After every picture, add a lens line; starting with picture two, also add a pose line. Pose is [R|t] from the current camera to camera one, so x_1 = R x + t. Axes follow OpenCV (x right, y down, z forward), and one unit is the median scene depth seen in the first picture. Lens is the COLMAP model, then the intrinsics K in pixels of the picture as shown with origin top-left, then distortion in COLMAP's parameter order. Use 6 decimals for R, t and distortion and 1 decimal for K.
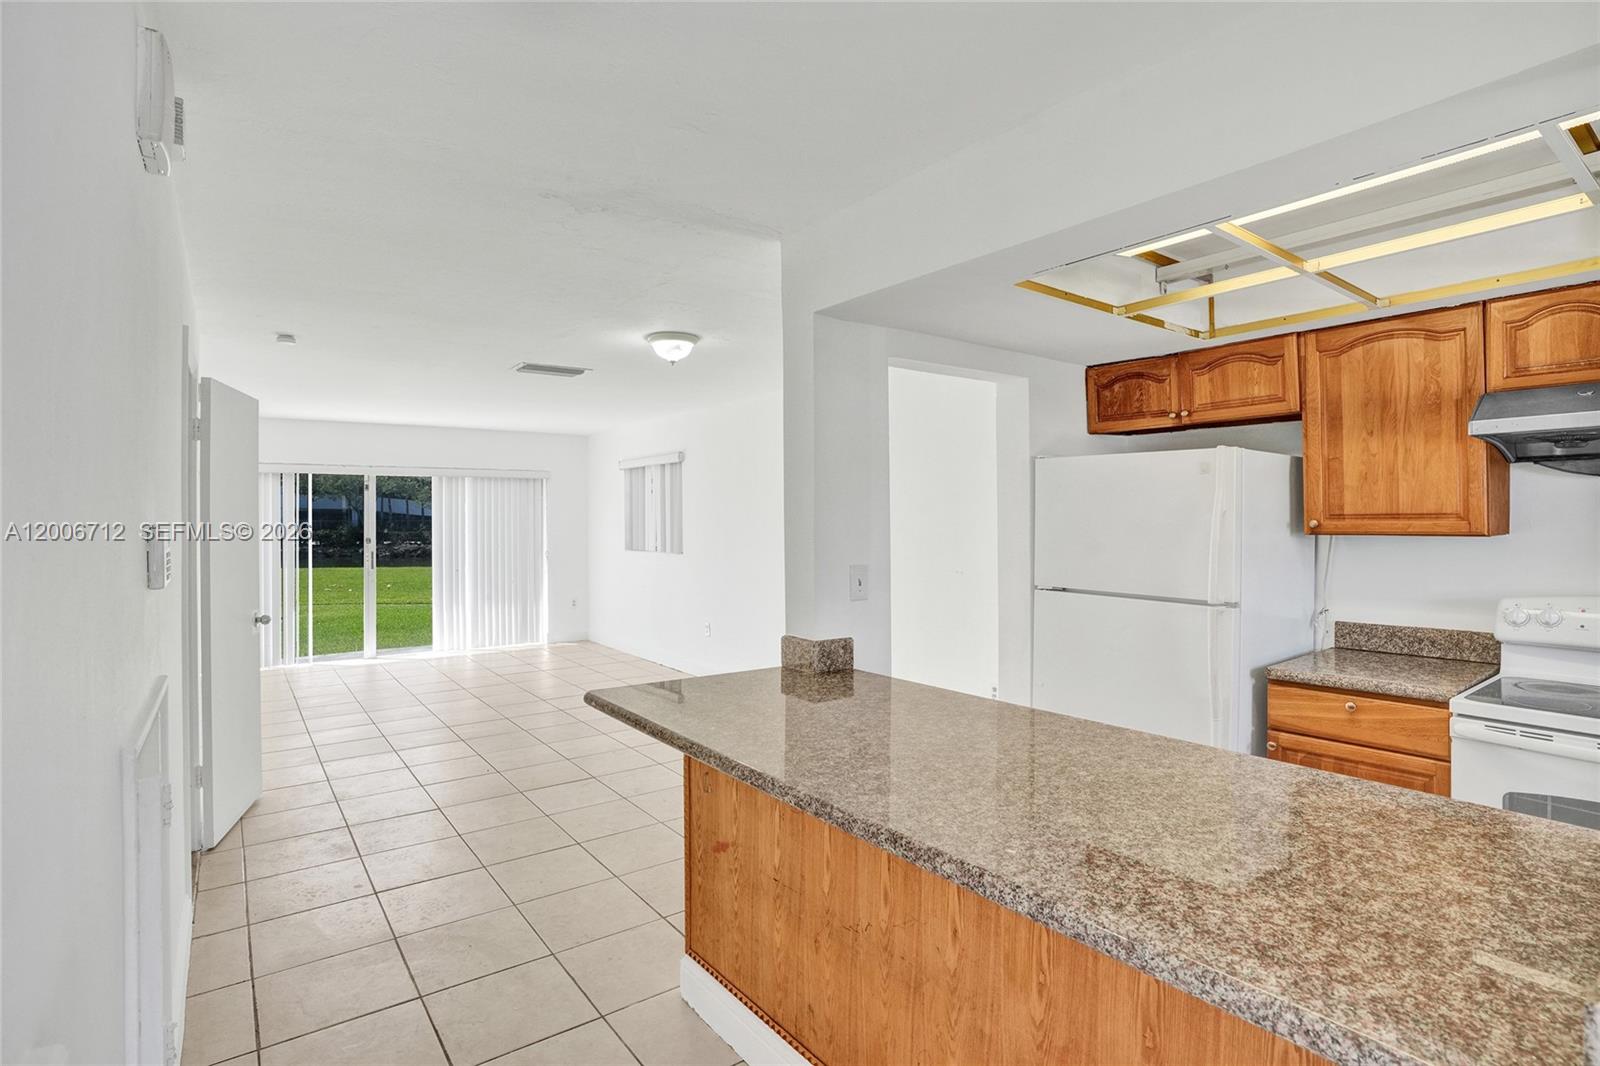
lens RADIAL K [[781.0, 0, 806.6], [0, 781.0, 529.4], [0, 0, 1]] dist [-0.071021, 0.031868]
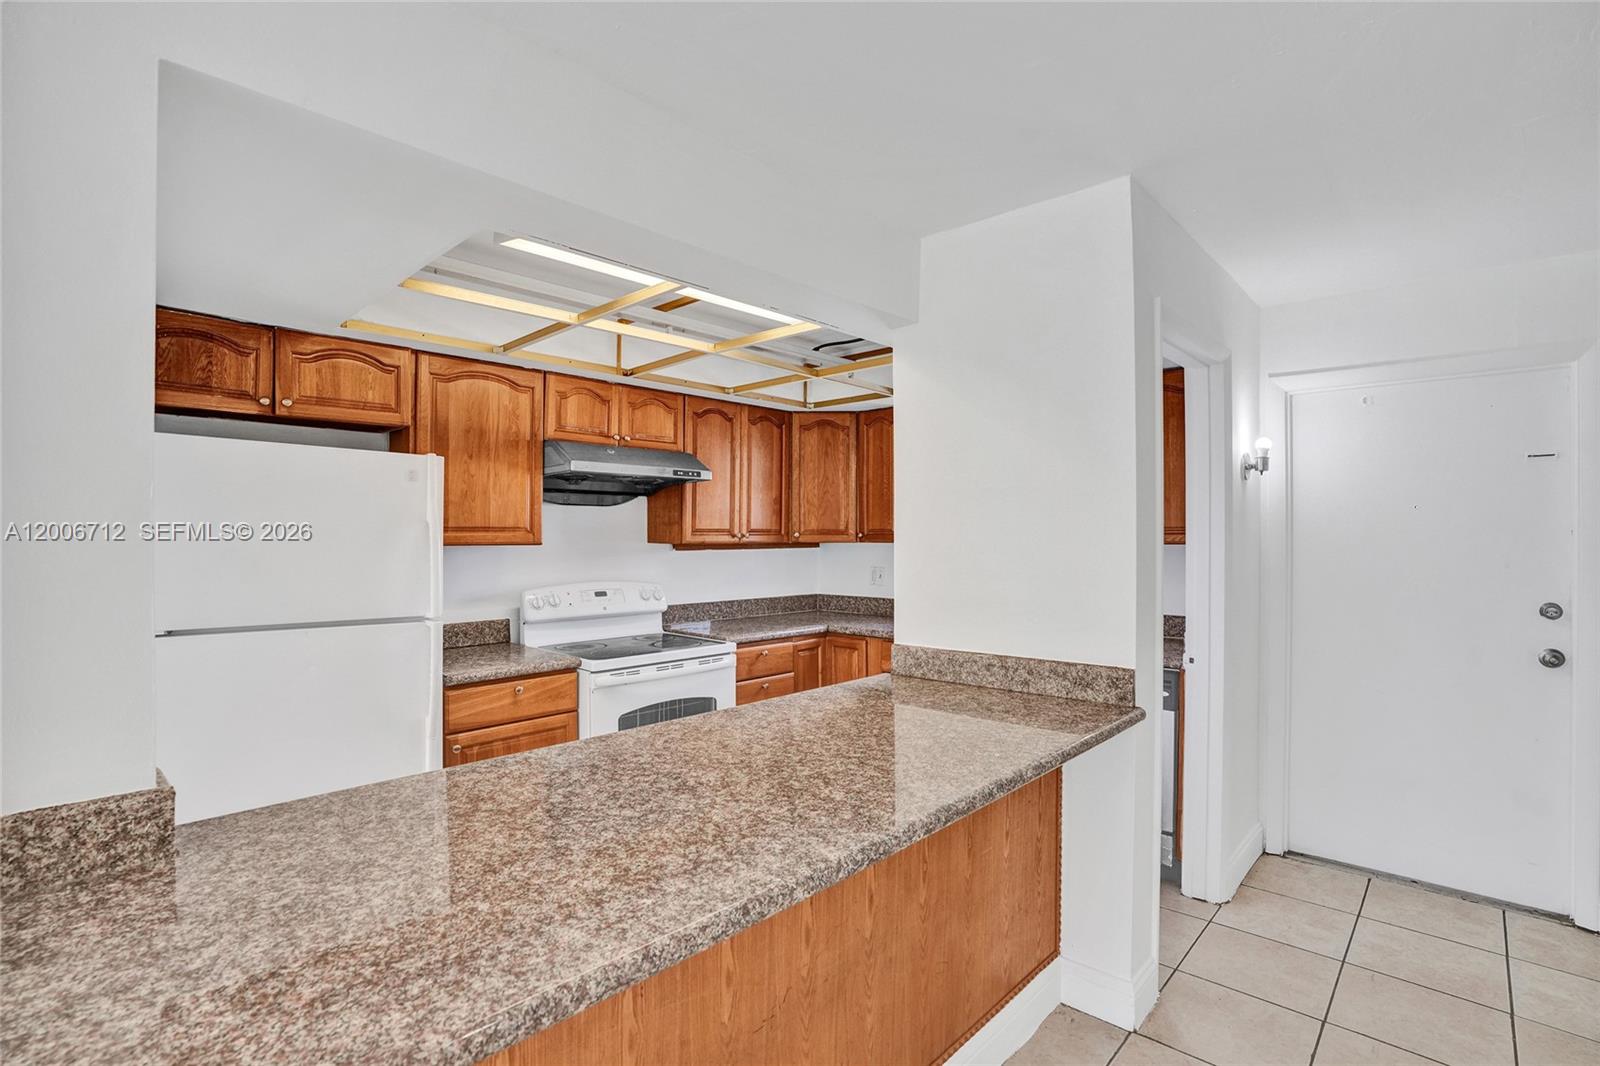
lens RADIAL K [[753.4, 0, 813.7], [0, 753.4, 537.2], [0, 0, 1]] dist [-0.066190, 0.028396]
pose [[-0.175894, 0.003487, 0.984403, -0.493792], [0.010904, 0.999939, -0.001594, 0.003023], [-0.984349, 0.010453, -0.175921, 0.737155]]
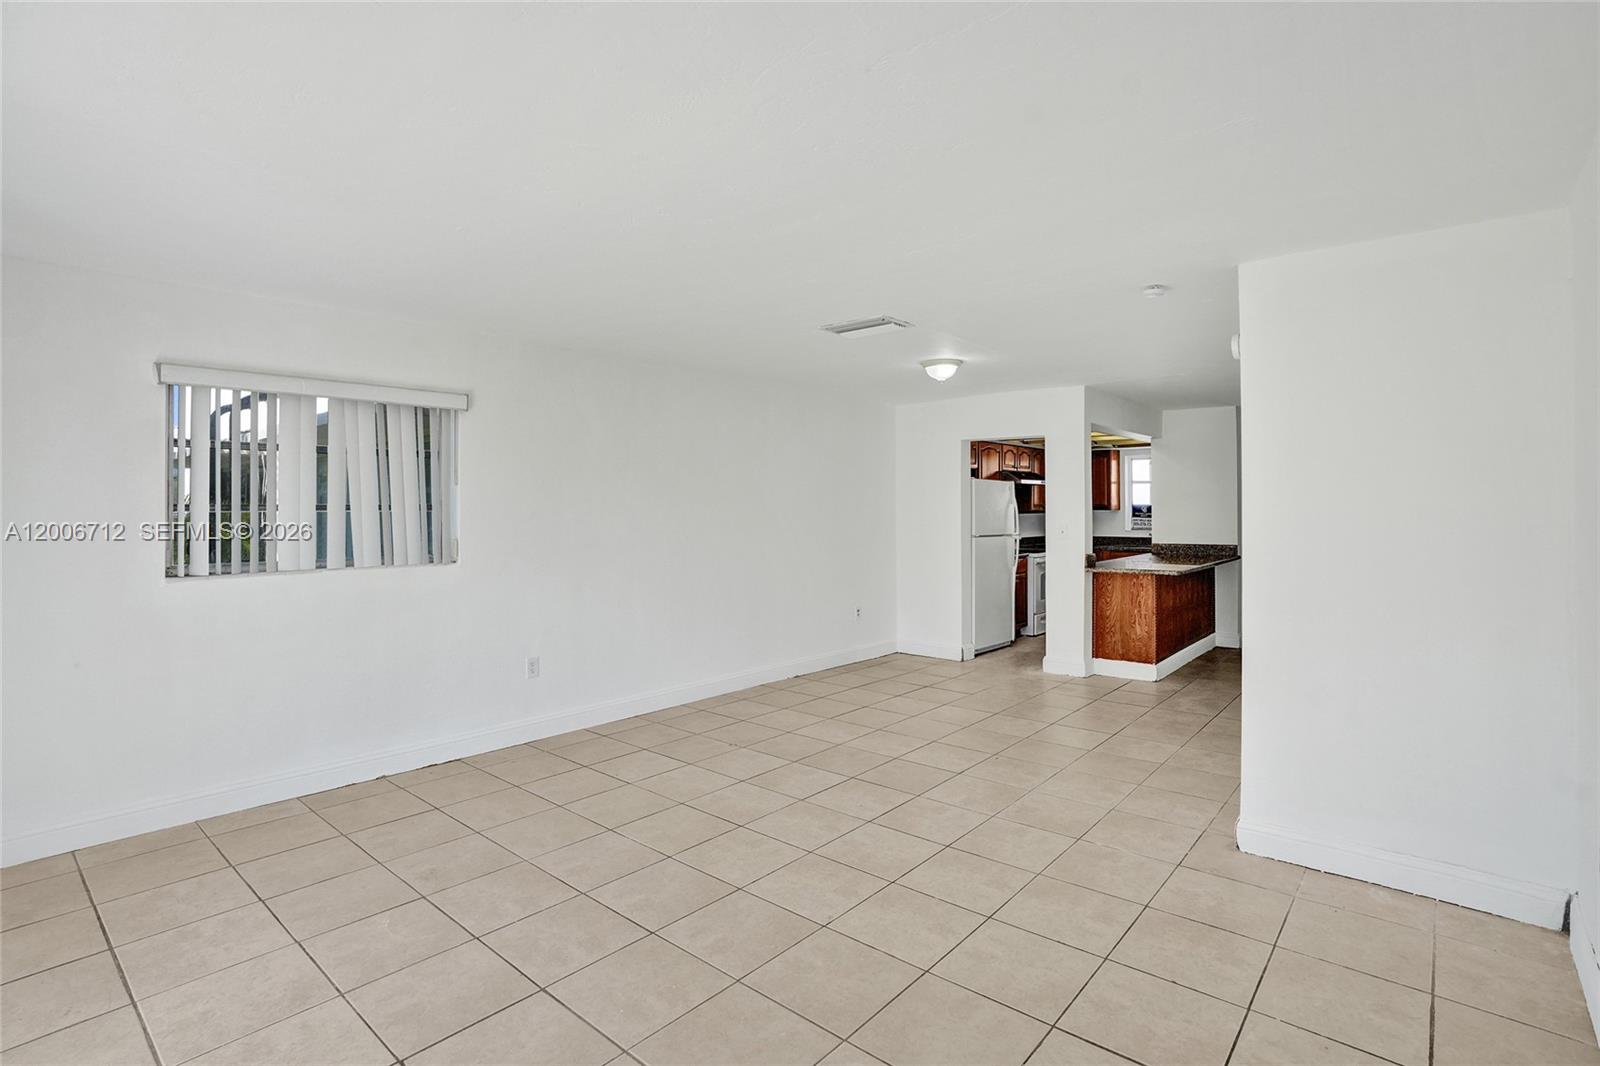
lens RADIAL K [[763.4, 0, 807.3], [0, 763.4, 529.6], [0, 0, 1]] dist [-0.071652, 0.029172]
pose [[-0.224753, -0.027997, 0.974014, -2.303476], [0.018479, 0.999285, 0.032987, -0.042022], [-0.974241, 0.025412, -0.224074, 2.619039]]
